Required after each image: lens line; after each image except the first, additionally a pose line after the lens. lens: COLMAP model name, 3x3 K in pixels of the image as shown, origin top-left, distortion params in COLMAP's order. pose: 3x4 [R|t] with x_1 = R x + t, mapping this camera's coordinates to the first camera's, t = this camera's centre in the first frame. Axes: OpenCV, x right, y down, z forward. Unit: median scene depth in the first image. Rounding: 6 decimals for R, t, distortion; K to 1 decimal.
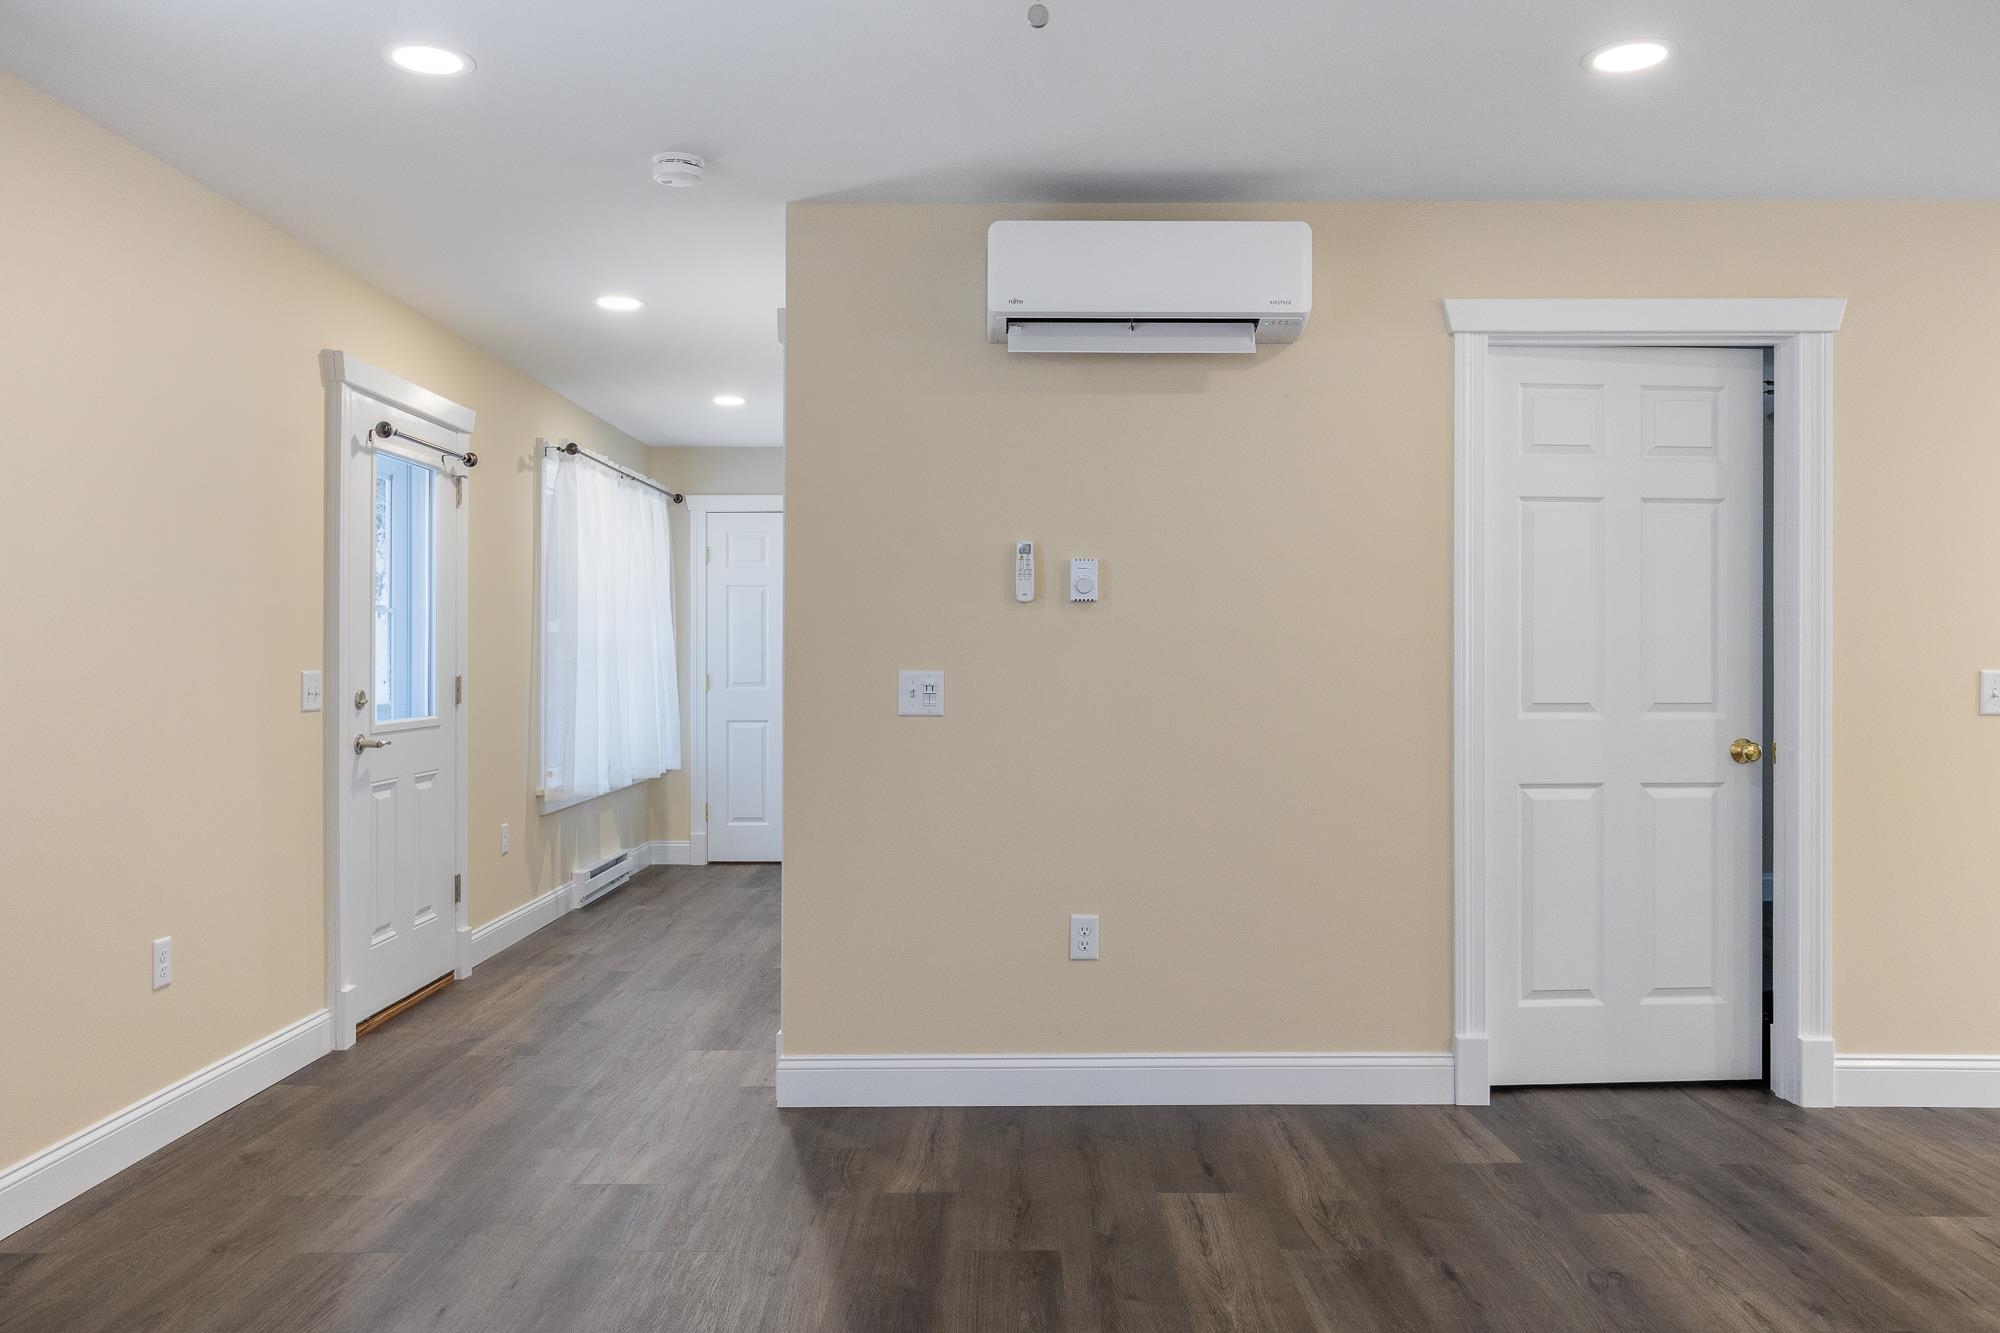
lens RADIAL K [[1497.8, 0, 999.4], [0, 1497.8, 651.4], [0, 0, 1]] dist [-0.003948, 0.000539]
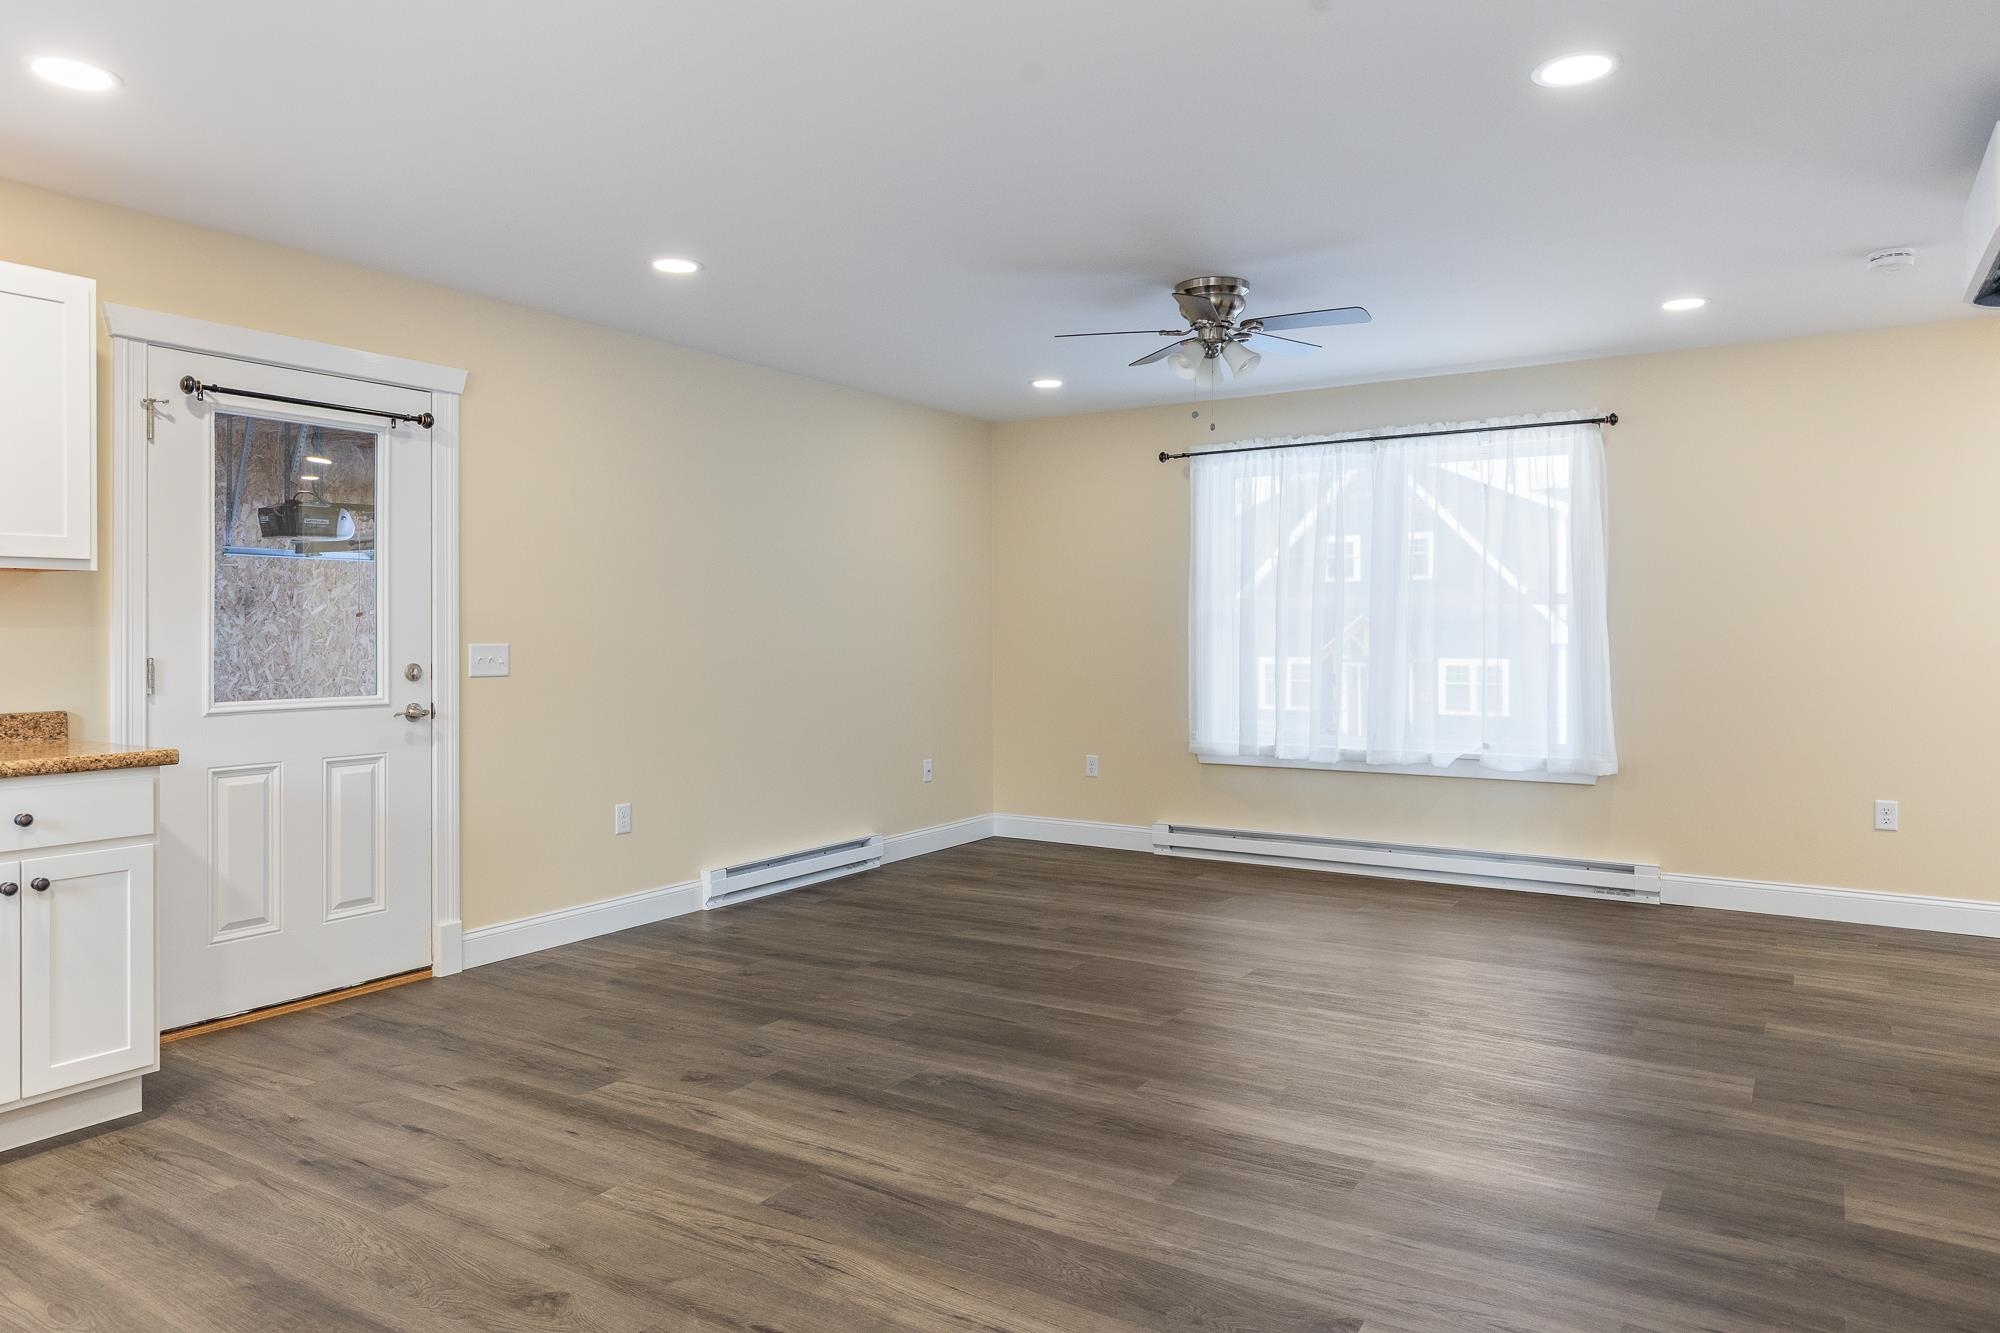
lens RADIAL K [[1298.2, 0, 1000.0], [0, 1298.2, 631.8], [0, 0, 1]] dist [0.005522, -0.004437]
pose [[-0.526156, 0.000790, -0.850388, 1.080034], [0.004593, 0.999988, -0.001913, 0.004451], [0.850376, -0.004912, -0.526153, 0.857727]]
